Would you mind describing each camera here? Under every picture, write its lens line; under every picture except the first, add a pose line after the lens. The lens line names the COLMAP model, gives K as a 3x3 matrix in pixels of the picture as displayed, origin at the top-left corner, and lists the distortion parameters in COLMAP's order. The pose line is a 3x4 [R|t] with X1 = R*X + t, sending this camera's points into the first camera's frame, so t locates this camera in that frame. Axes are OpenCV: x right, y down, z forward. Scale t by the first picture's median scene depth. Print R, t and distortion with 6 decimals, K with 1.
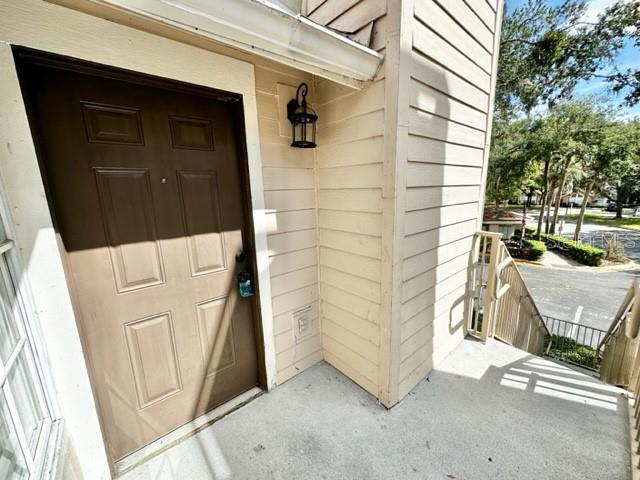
lens RADIAL K [[256.1, 0, 320.5], [0, 256.1, 241.1], [0, 0, 1]] dist [-0.000617, 0.000569]
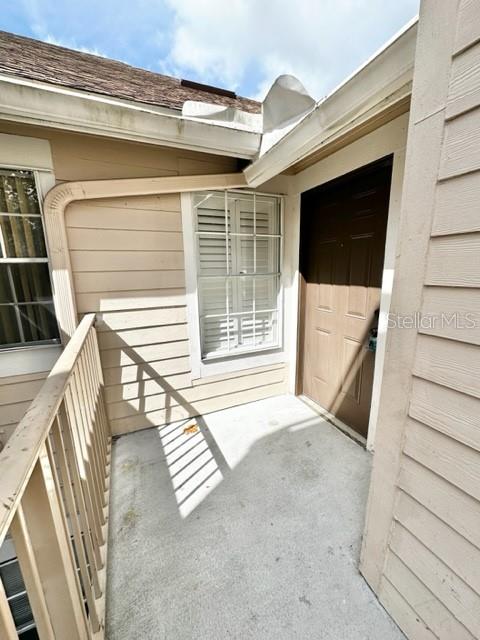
lens RADIAL K [[256.1, 0, 240.5], [0, 256.1, 321.6], [0, 0, 1]] dist [-0.000617, 0.000569]
pose [[-0.285116, 0.237580, -0.928582, 0.978109], [-0.152813, 0.945135, 0.288735, -0.146154], [0.946233, 0.224222, -0.233168, 0.830303]]
